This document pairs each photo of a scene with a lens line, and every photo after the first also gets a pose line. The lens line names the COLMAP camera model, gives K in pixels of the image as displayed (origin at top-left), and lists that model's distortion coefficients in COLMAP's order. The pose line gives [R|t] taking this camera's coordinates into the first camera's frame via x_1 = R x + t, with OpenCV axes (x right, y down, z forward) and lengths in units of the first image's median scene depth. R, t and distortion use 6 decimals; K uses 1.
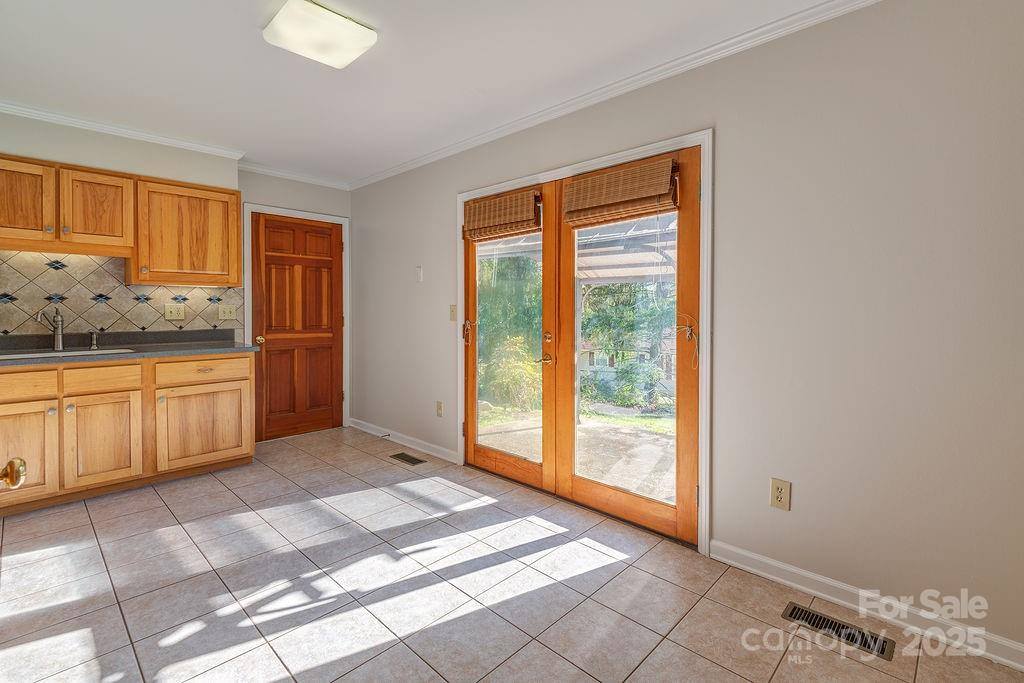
lens RADIAL K [[469.6, 0, 516.0], [0, 469.6, 304.5], [0, 0, 1]] dist [0.000930, -0.000021]
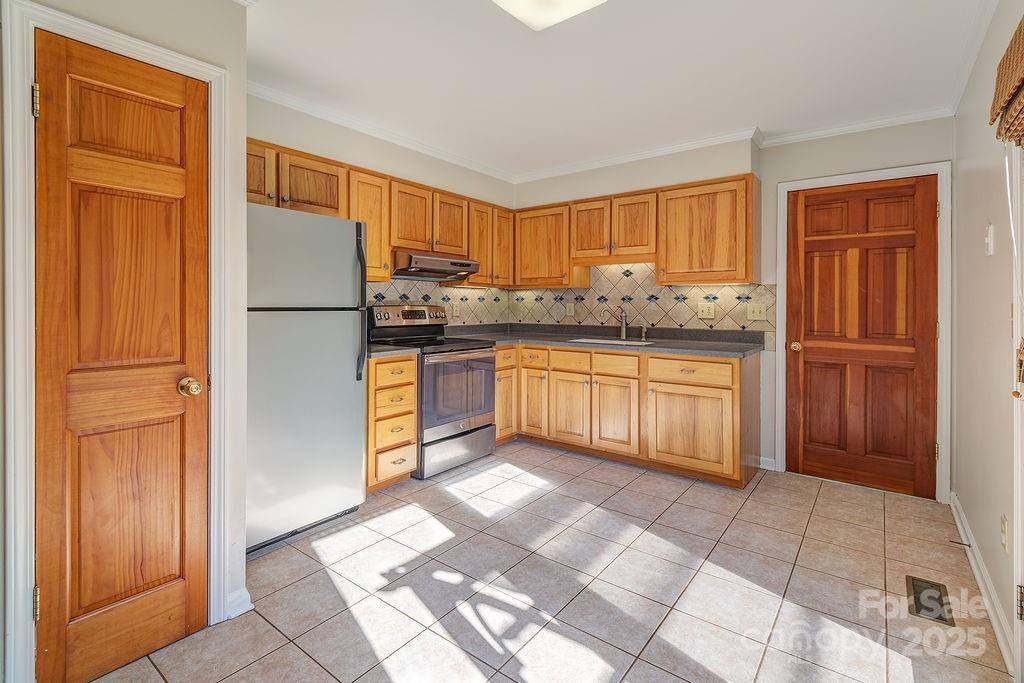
lens RADIAL K [[469.6, 0, 516.0], [0, 469.6, 304.5], [0, 0, 1]] dist [0.000930, -0.000021]
pose [[0.114462, -0.002114, -0.993425, 0.261411], [0.001254, 0.999997, -0.001984, 0.004016], [0.993427, -0.001019, 0.114464, 0.538119]]
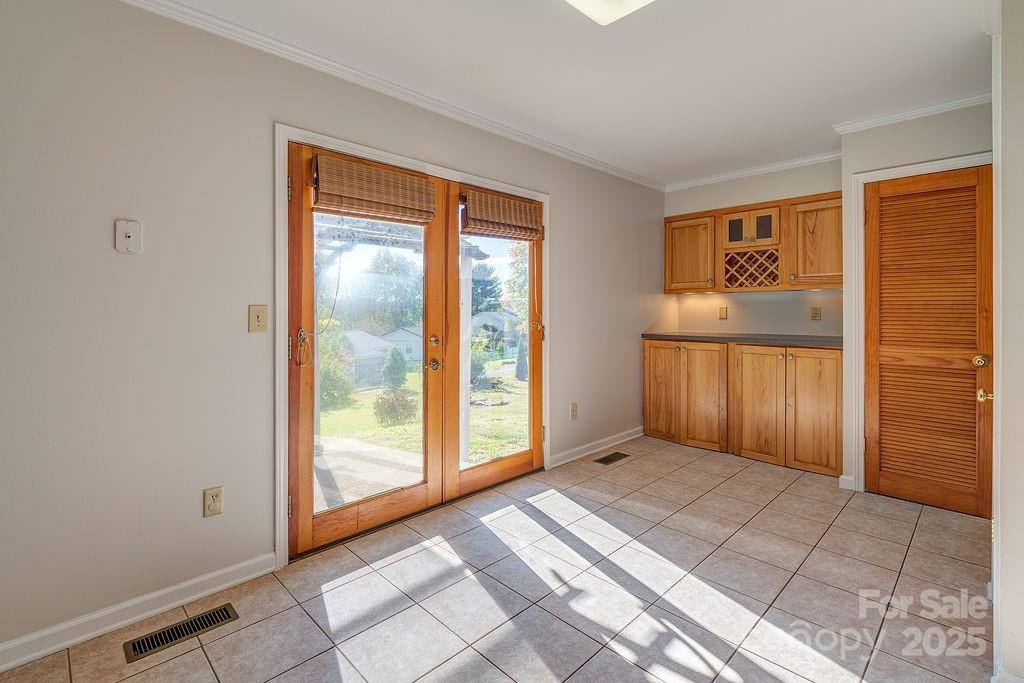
lens RADIAL K [[476.2, 0, 497.1], [0, 476.2, 306.7], [0, 0, 1]] dist [0.001869, 0.000038]
pose [[0.035252, 0.000617, 0.999378, -0.762333], [-0.004780, 0.999988, -0.000449, 0.000665], [-0.999367, -0.004761, 0.035254, 0.730263]]
